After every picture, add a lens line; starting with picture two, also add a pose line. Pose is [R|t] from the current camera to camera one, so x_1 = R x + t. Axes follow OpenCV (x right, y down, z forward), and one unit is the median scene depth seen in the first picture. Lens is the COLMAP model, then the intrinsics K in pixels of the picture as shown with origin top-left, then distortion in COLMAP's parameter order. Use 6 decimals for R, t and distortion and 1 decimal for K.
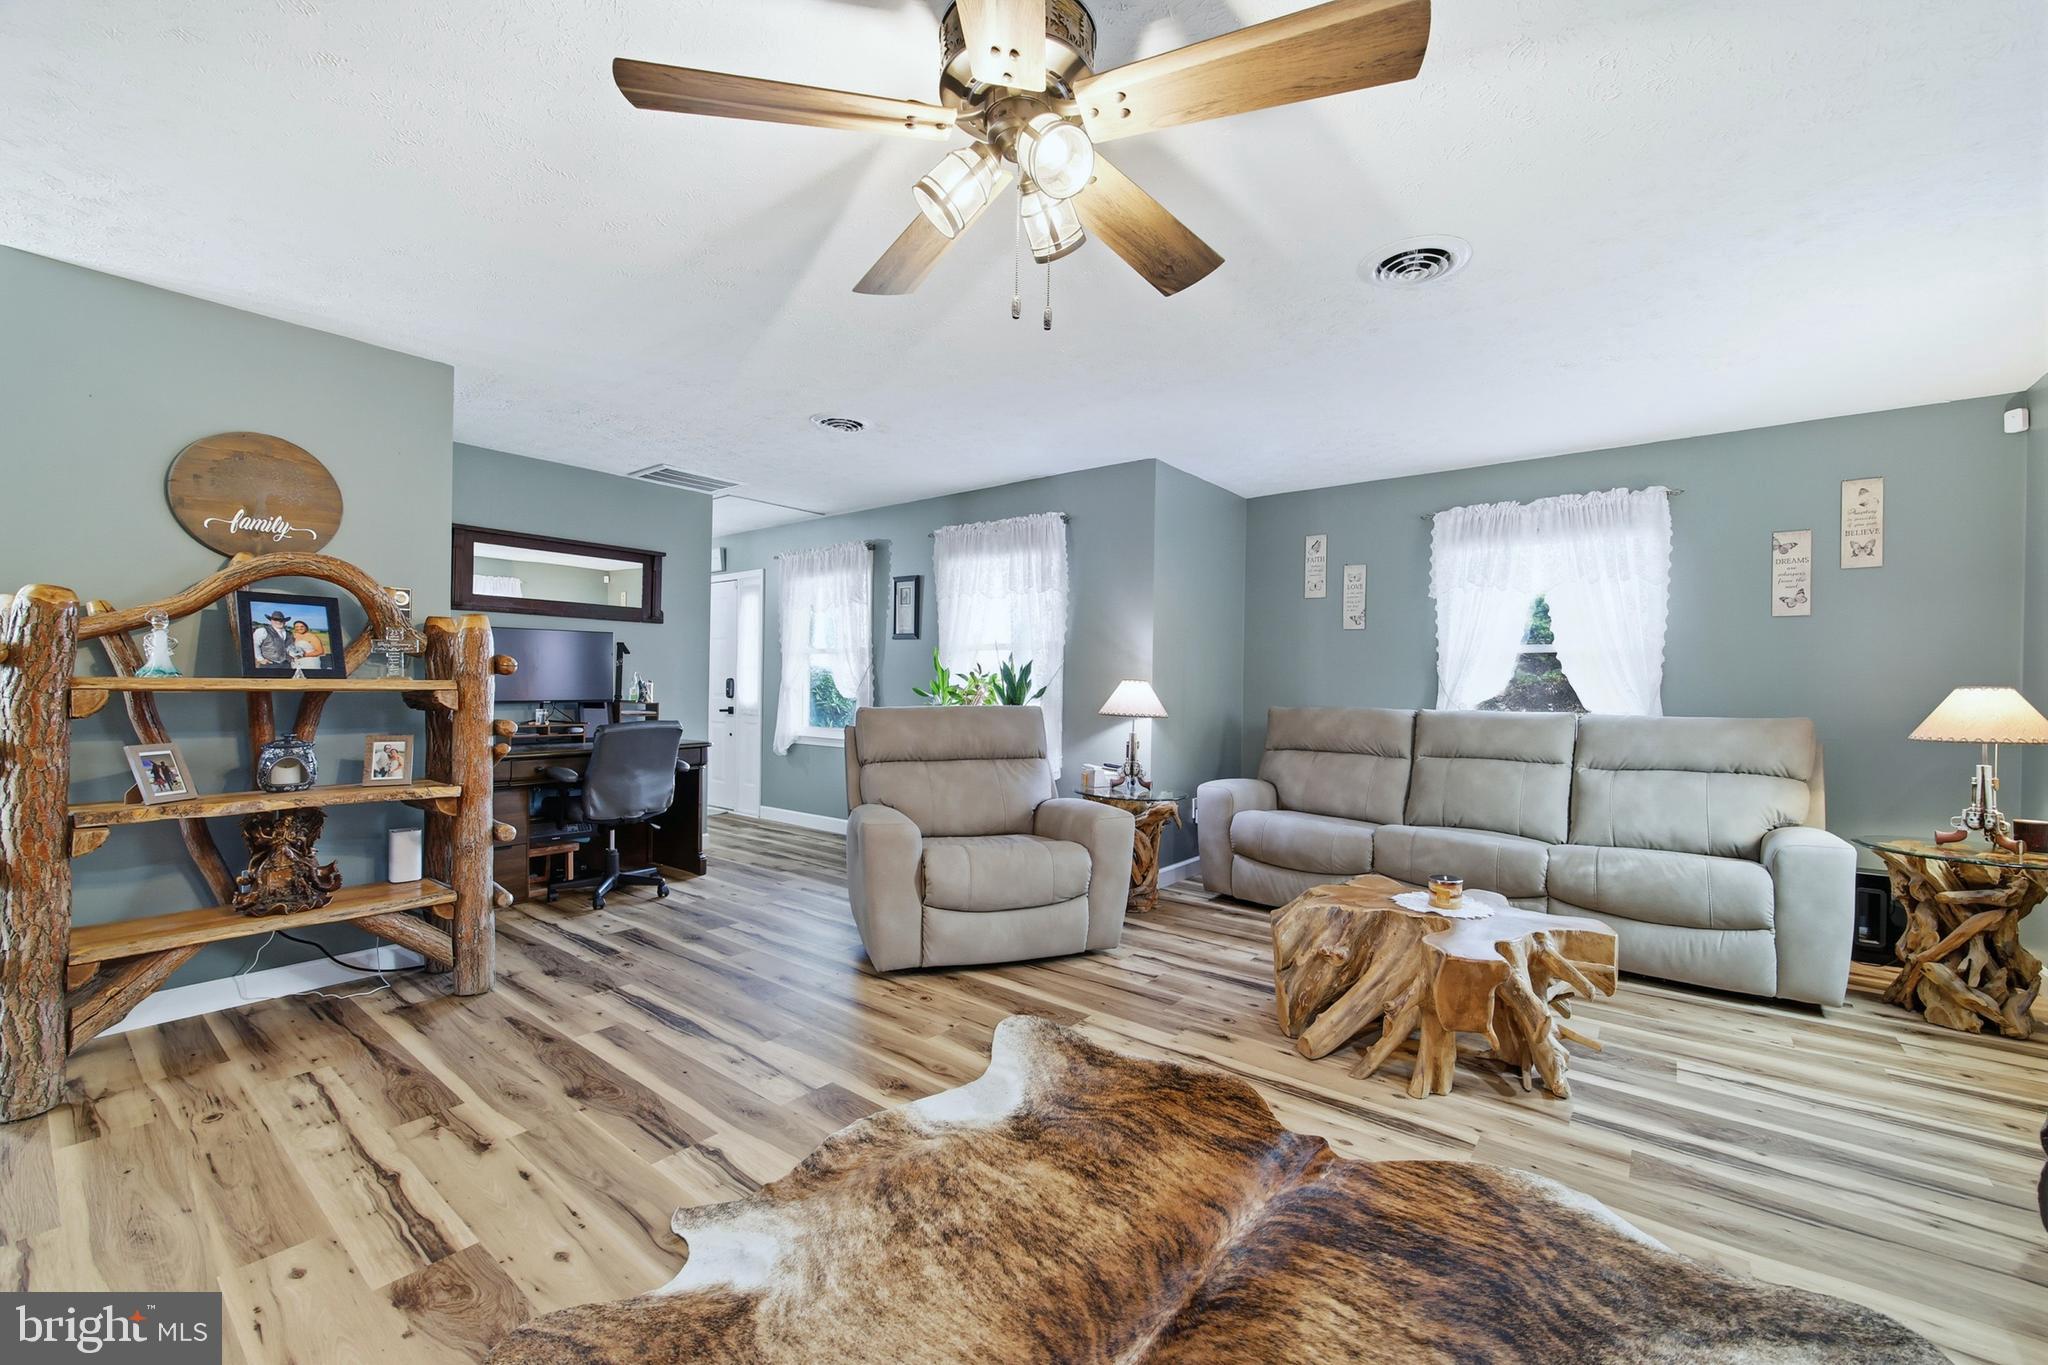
lens RADIAL K [[827.6, 0, 1034.4], [0, 827.6, 680.8], [0, 0, 1]] dist [0.002130, -0.000009]
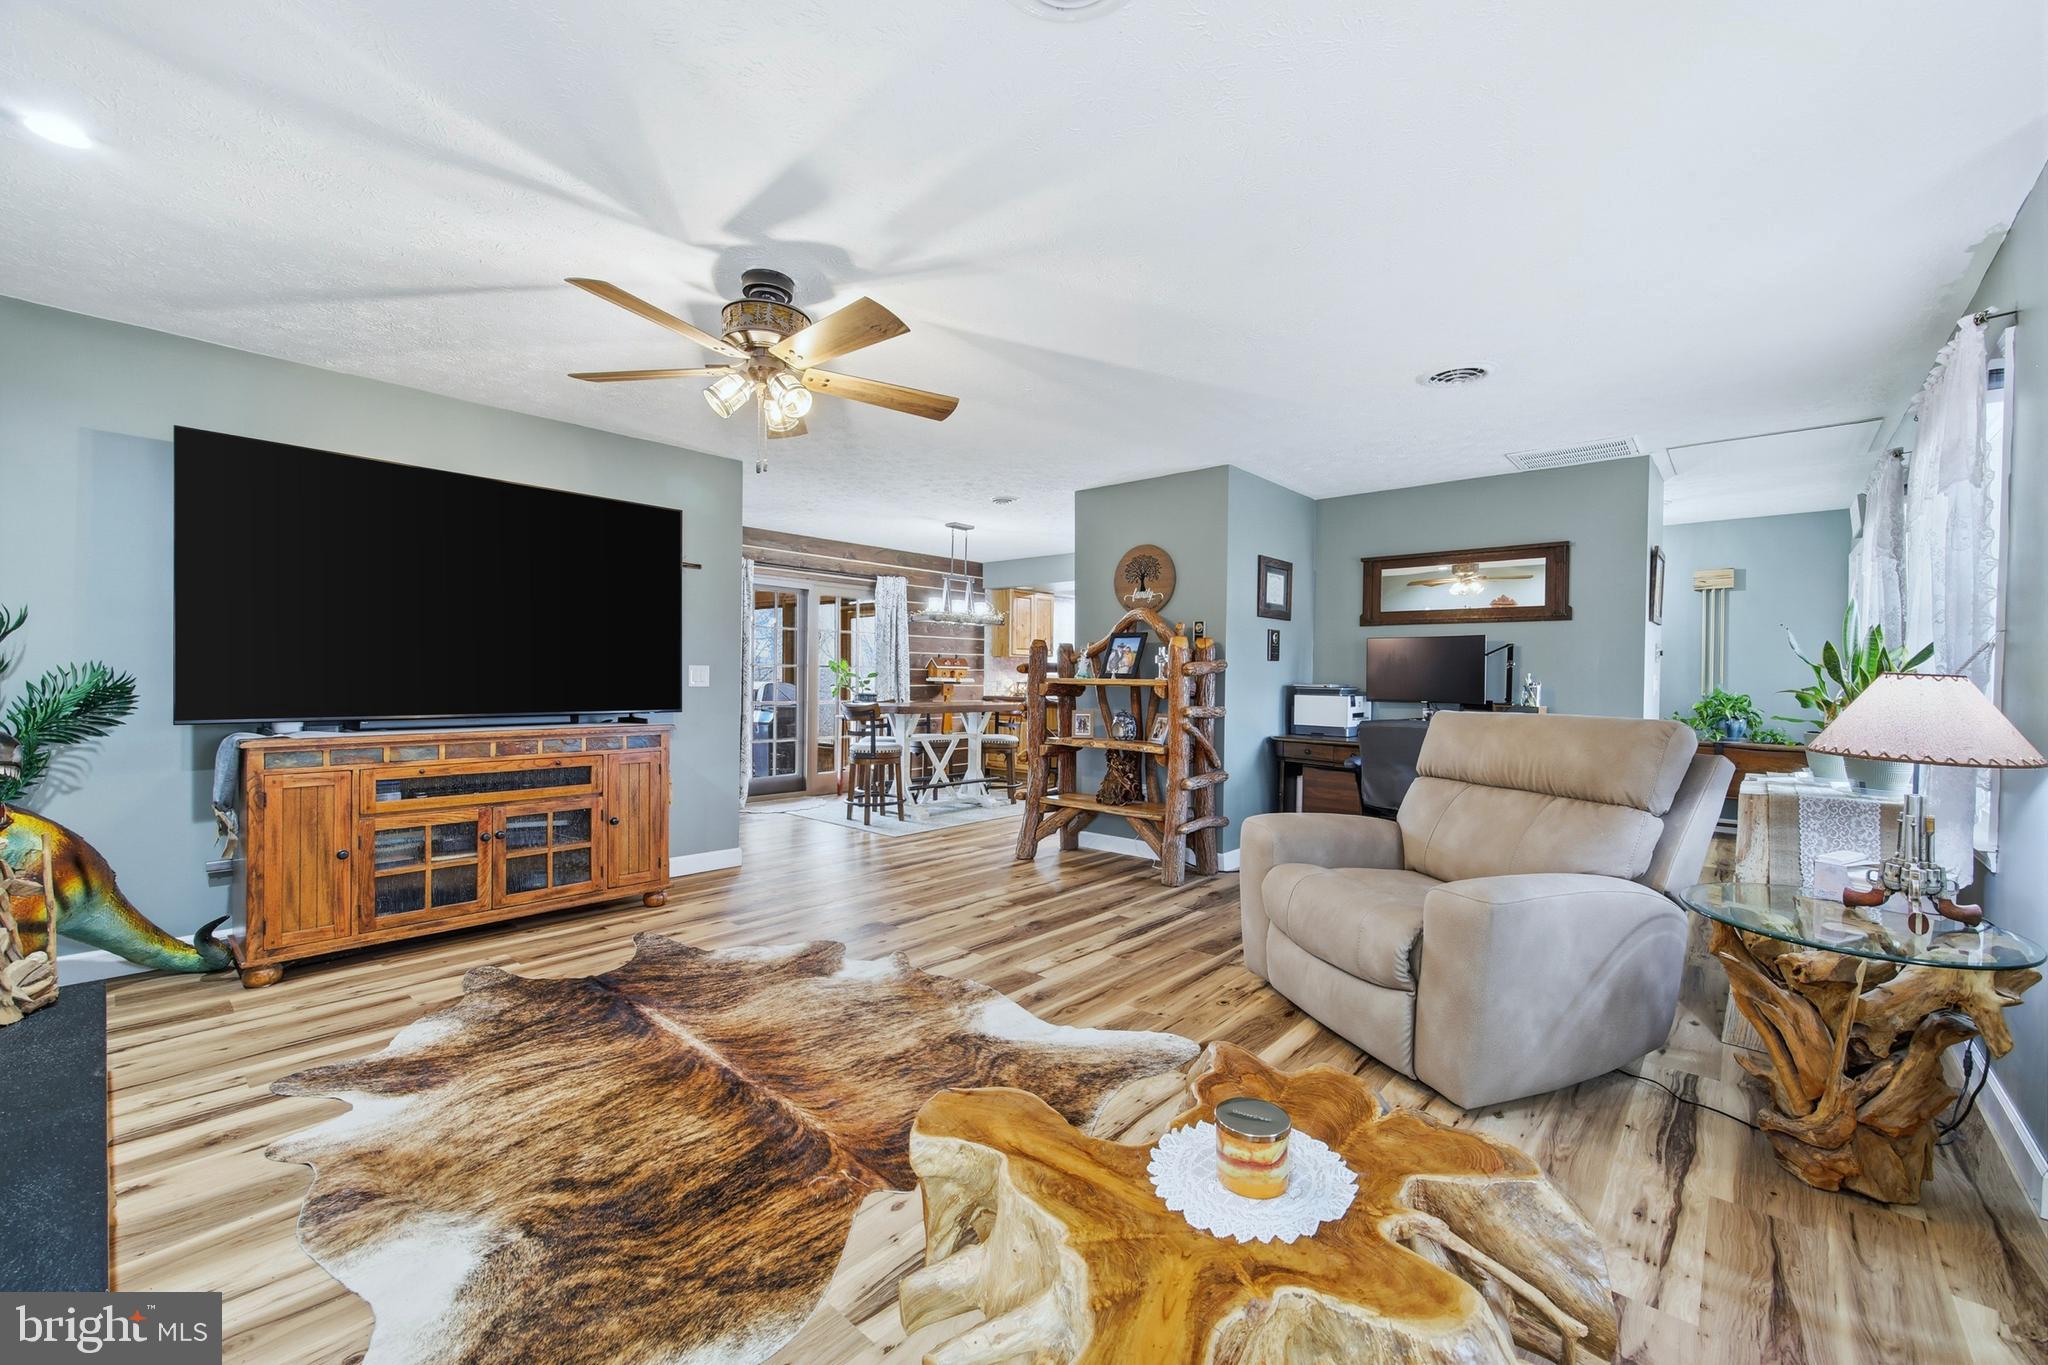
lens RADIAL K [[827.6, 0, 1025.9], [0, 827.6, 683.2], [0, 0, 1]] dist [0.002130, -0.000009]
pose [[-0.069325, -0.003361, -0.997588, 1.247607], [-0.008338, 0.999961, -0.002790, 0.017867], [0.997559, 0.008125, -0.069351, 1.211306]]
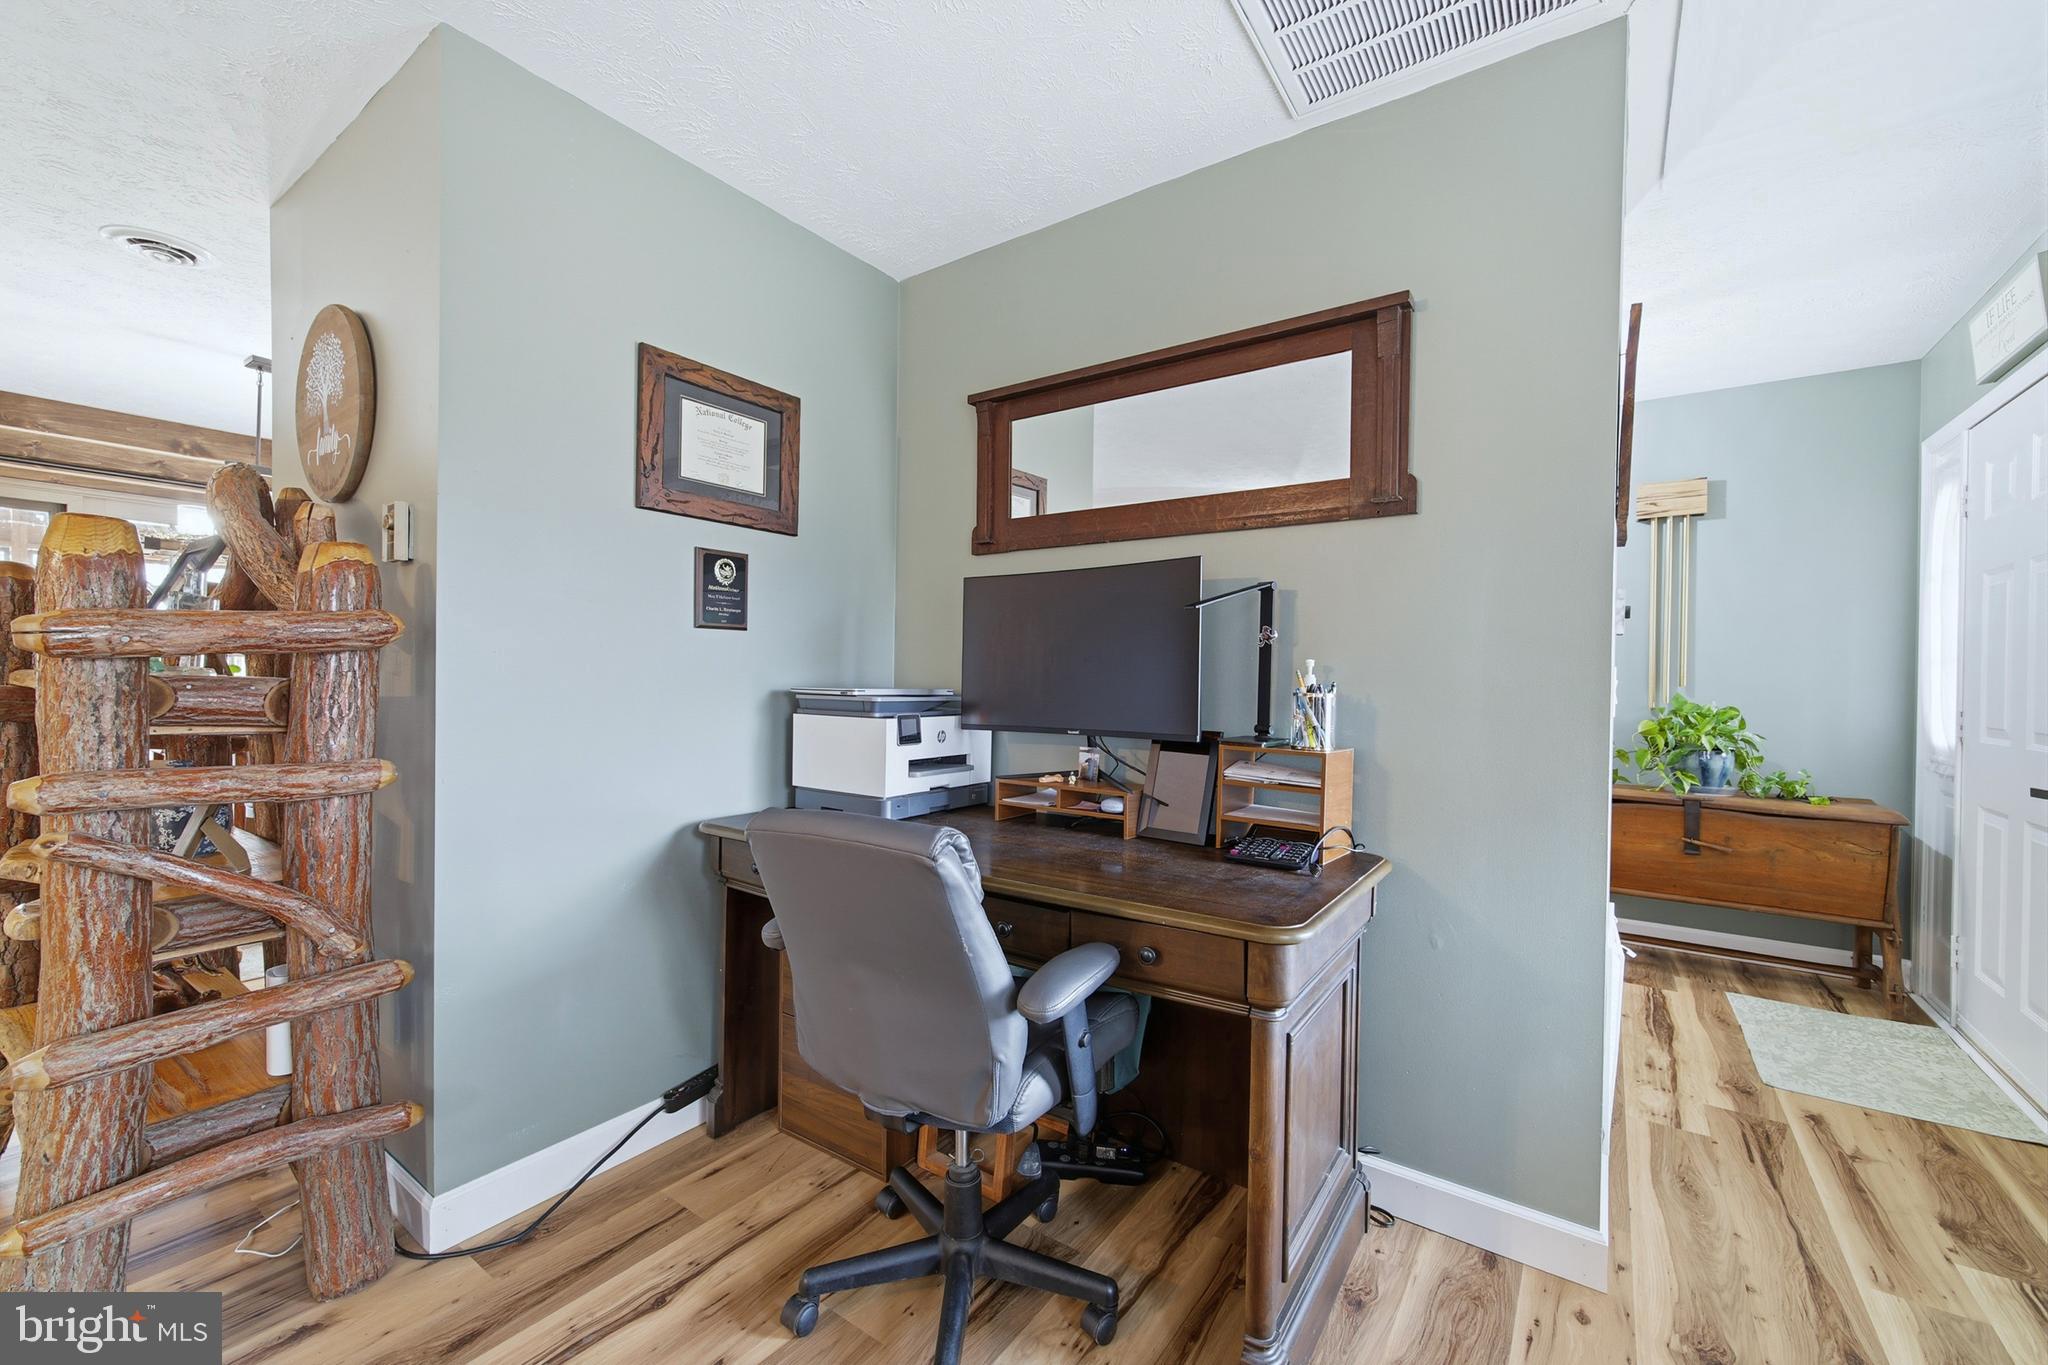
lens RADIAL K [[827.6, 0, 1033.4], [0, 827.6, 676.6], [0, 0, 1]] dist [0.002130, -0.000009]
pose [[0.045861, -0.014753, -0.998839, -0.327966], [-0.008338, 0.999850, -0.015151, 0.005725], [0.998913, 0.009024, 0.045731, 2.136177]]
